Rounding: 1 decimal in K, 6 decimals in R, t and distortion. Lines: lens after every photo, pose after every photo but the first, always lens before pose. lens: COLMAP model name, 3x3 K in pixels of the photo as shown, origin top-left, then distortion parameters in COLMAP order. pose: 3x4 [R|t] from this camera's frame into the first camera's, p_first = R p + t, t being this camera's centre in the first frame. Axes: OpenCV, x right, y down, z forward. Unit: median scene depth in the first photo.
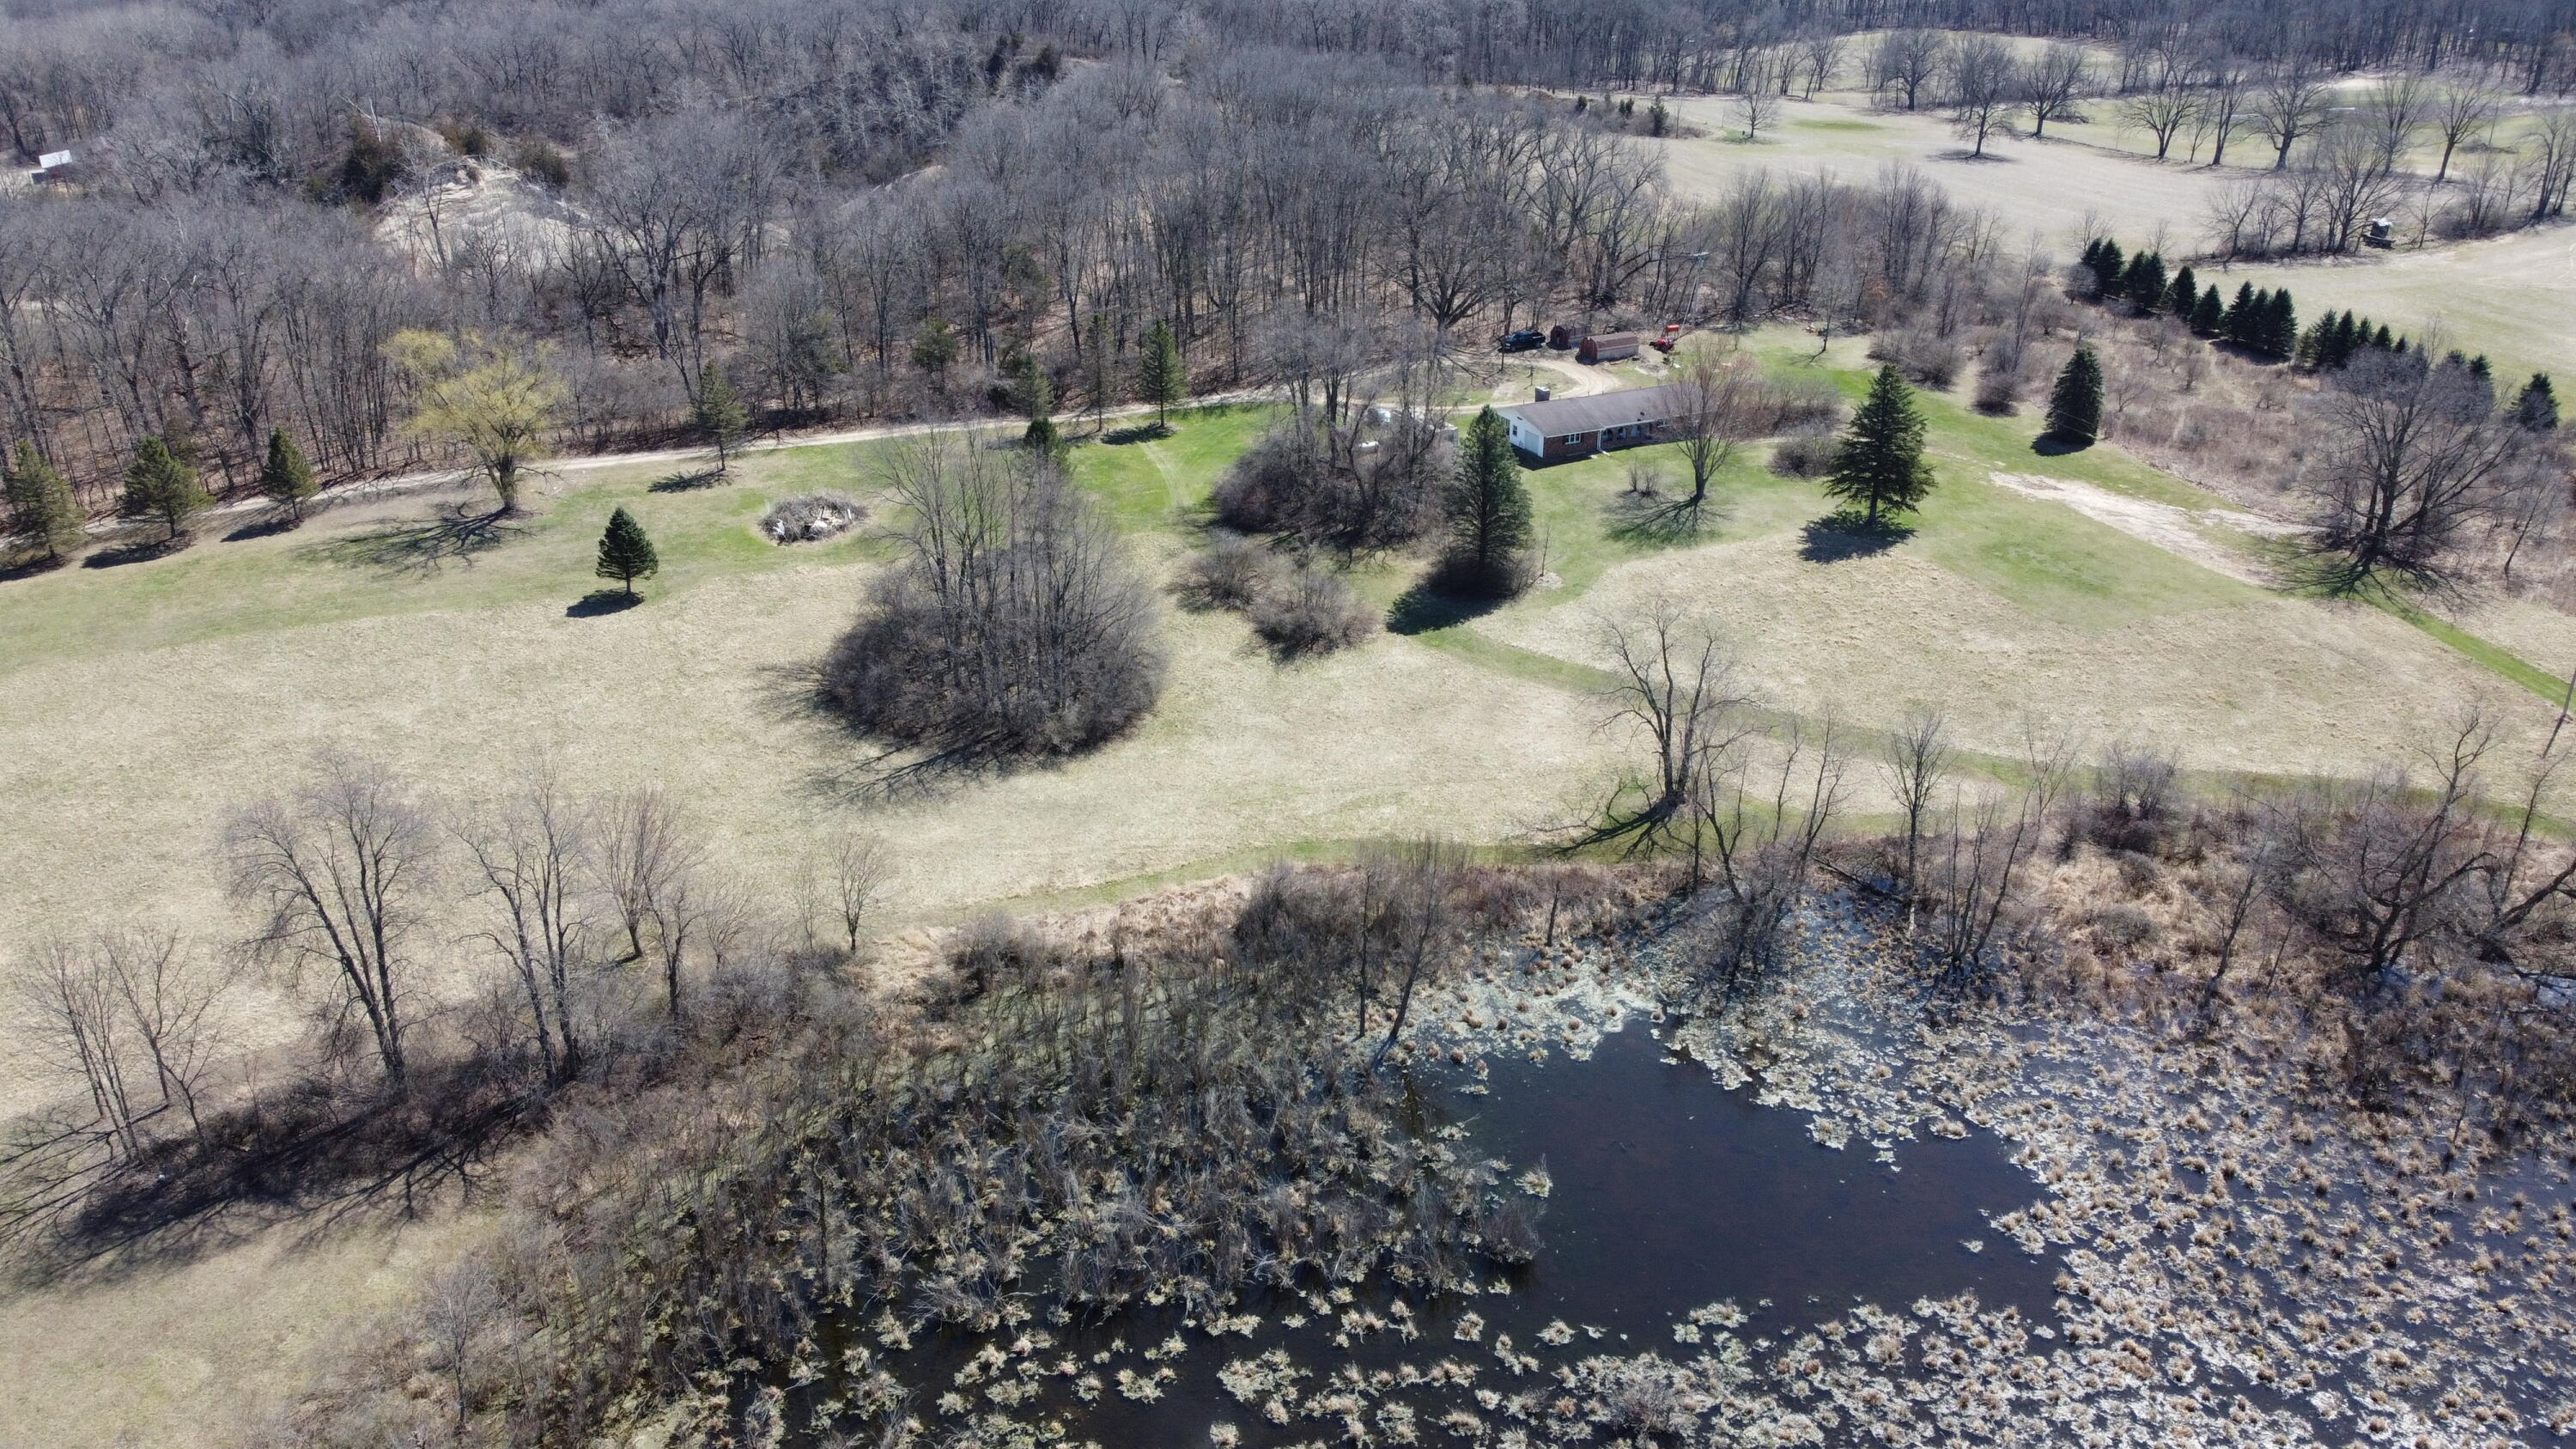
lens RADIAL K [[1945.0, 0, 1285.7], [0, 1945.0, 719.7], [0, 0, 1]] dist [0.005035, -0.009058]
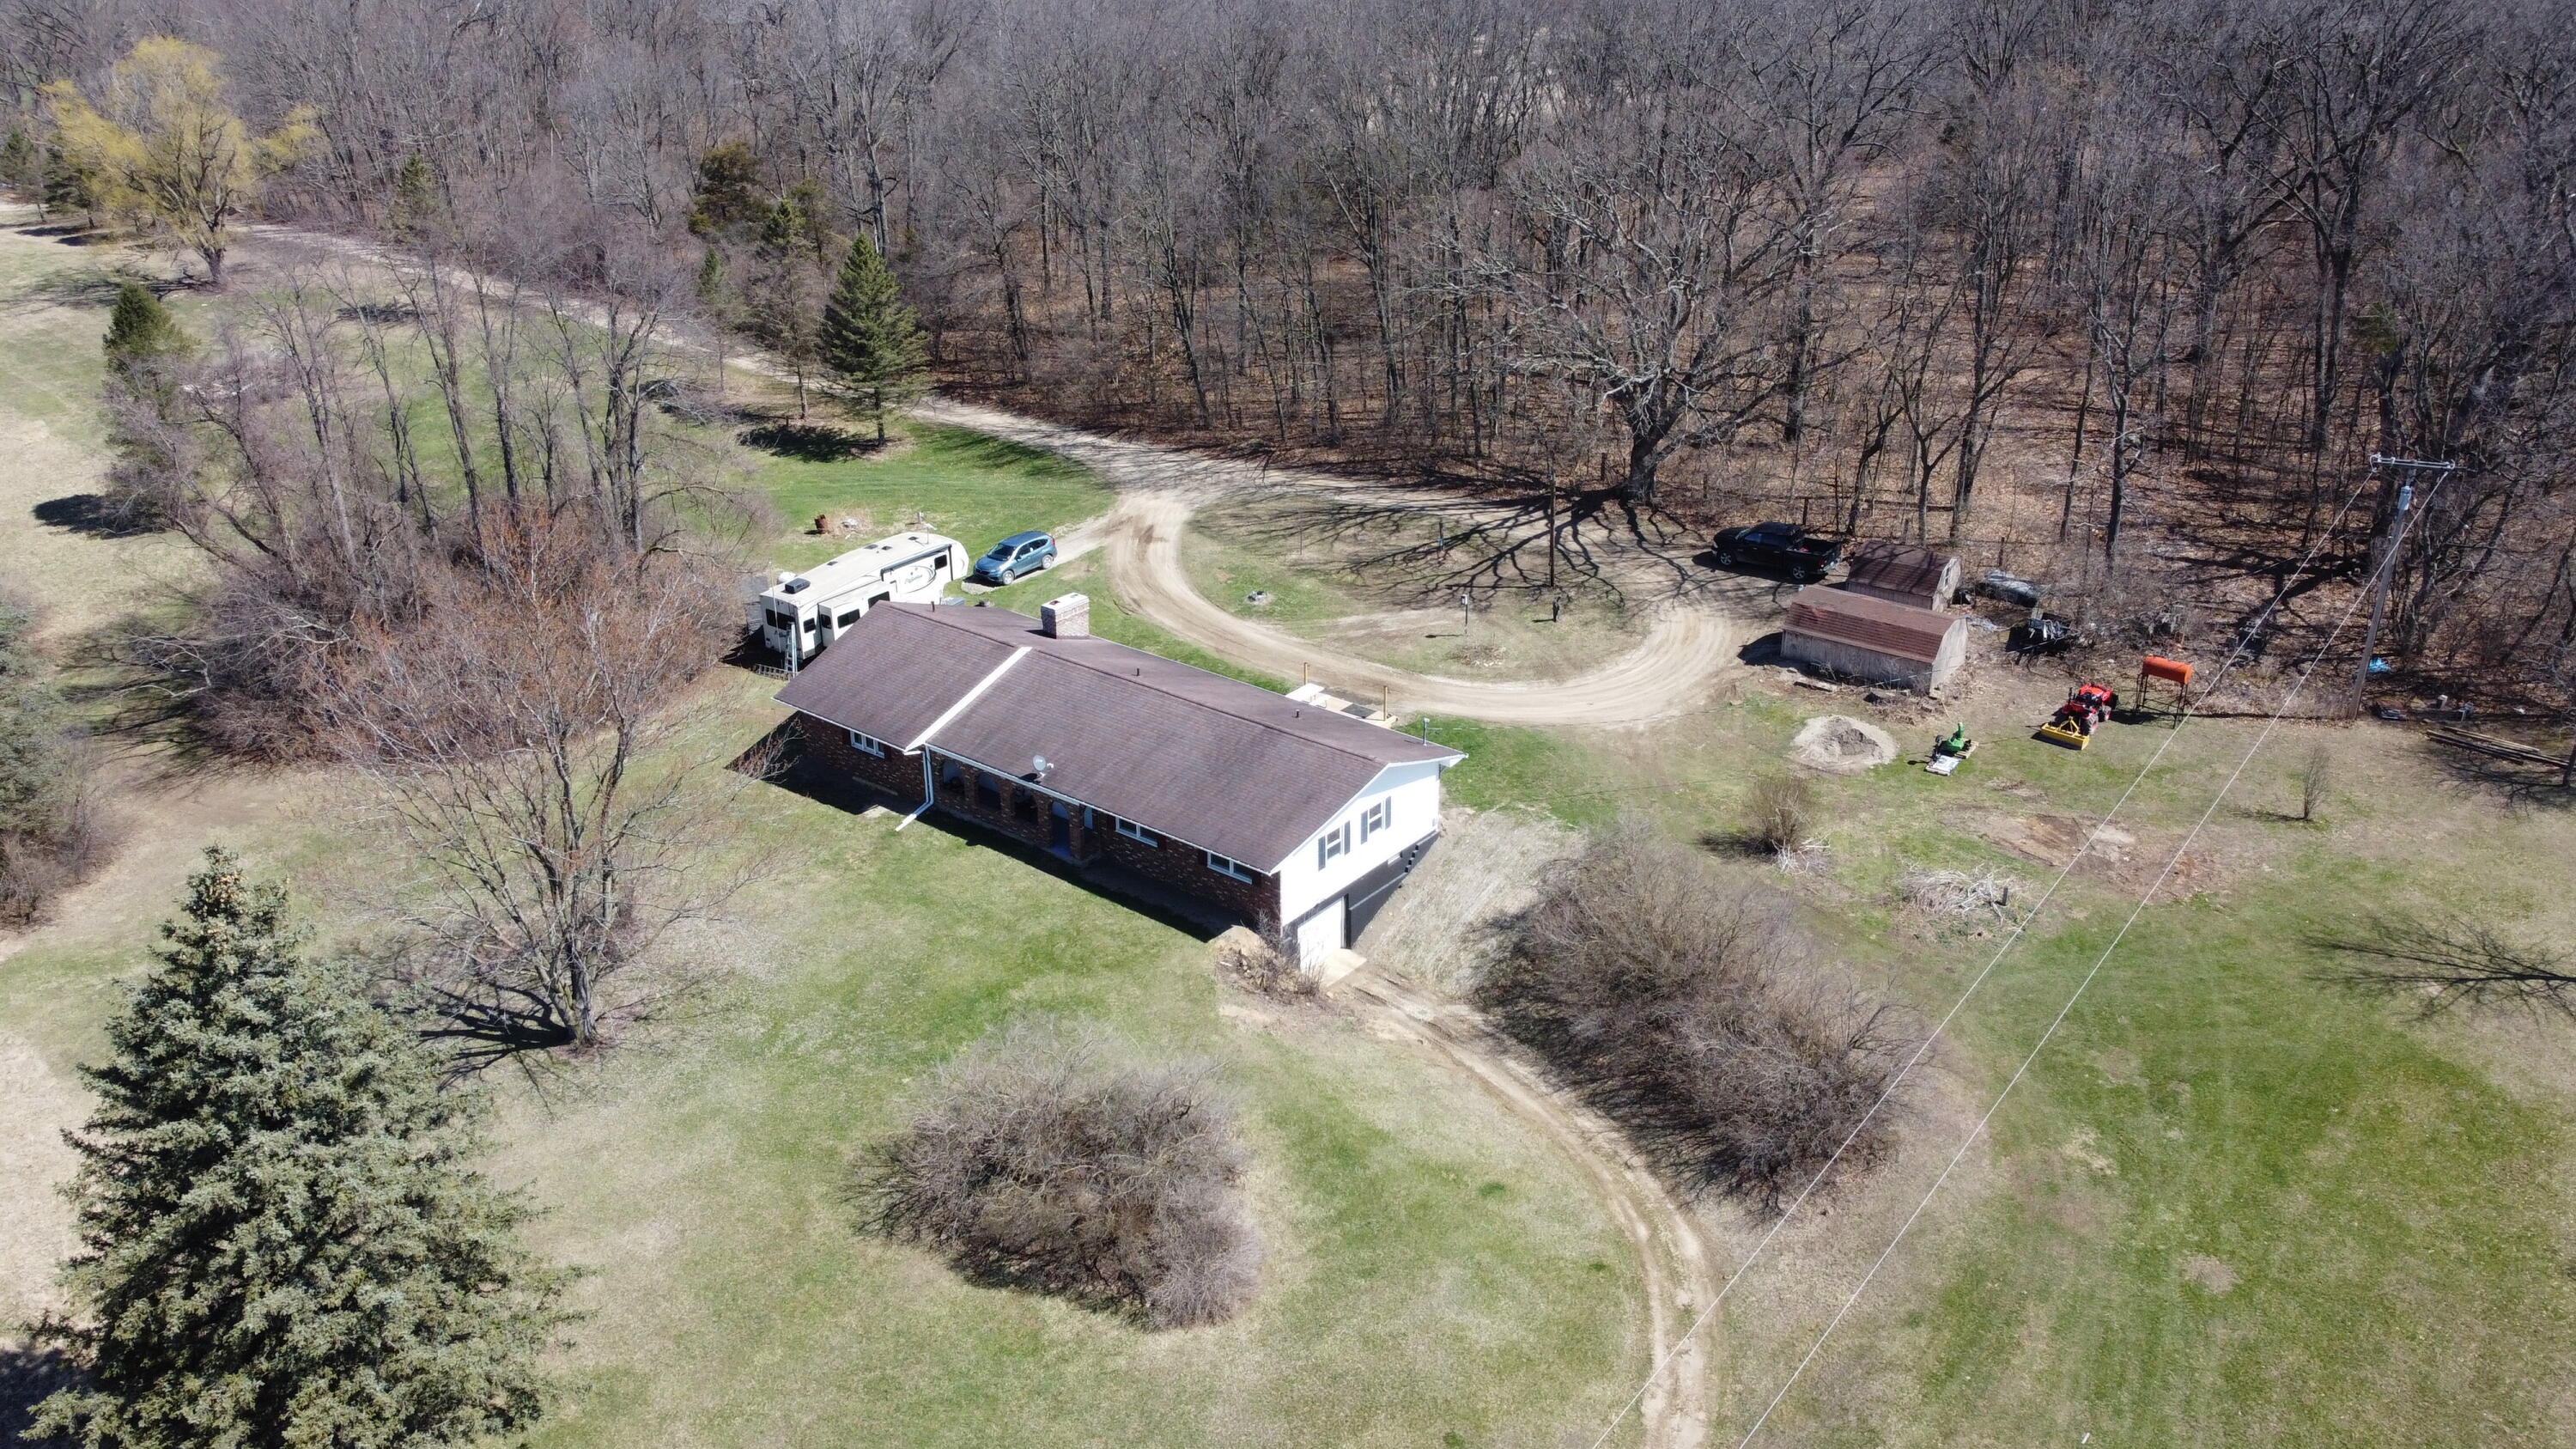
lens RADIAL K [[1945.0, 0, 1286.9], [0, 1945.0, 718.8], [0, 0, 1]] dist [0.005035, -0.009058]
pose [[0.427968, 0.367683, -0.825623, 0.399124], [-0.367692, 0.905324, 0.212581, -0.214354], [0.825618, 0.212597, 0.522644, 0.761167]]
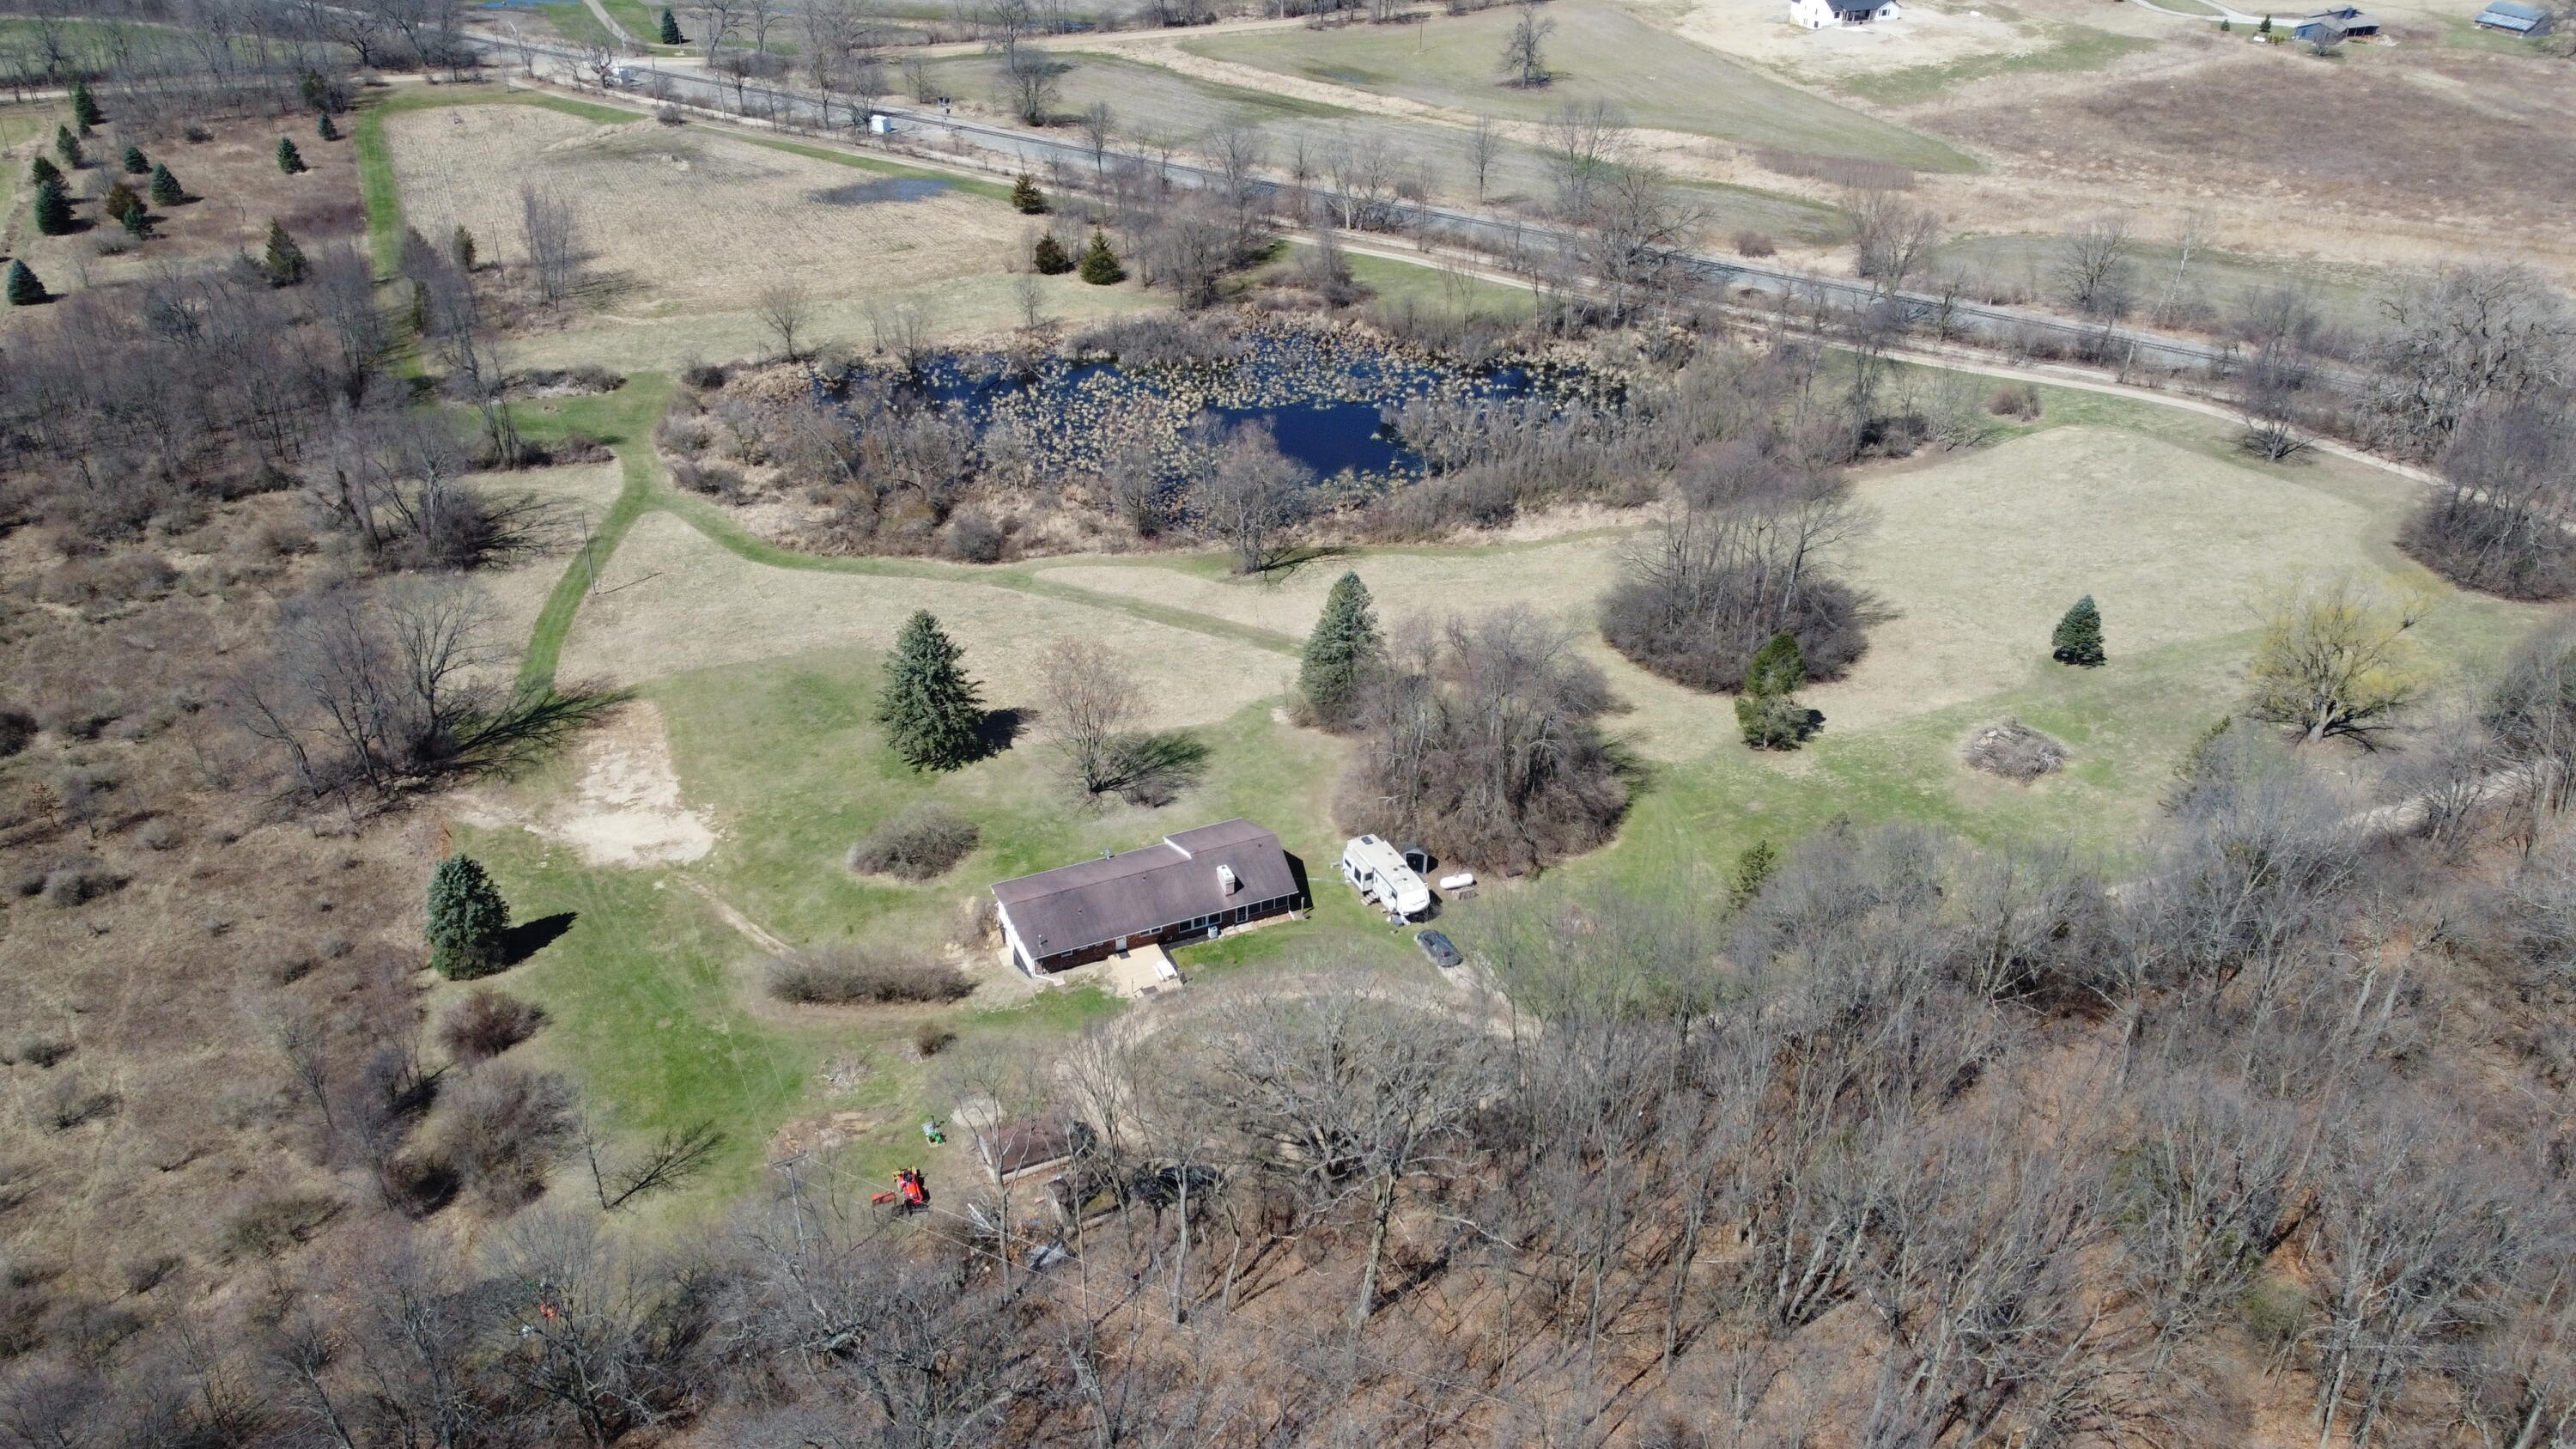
lens RADIAL K [[1945.0, 0, 1286.0], [0, 1945.0, 718.8], [0, 0, 1]] dist [0.005035, -0.009058]
pose [[-0.999474, -0.025971, 0.019443, 0.085299], [0.001018, 0.573897, 0.818927, -0.725946], [-0.032427, 0.818515, -0.573569, 1.229311]]
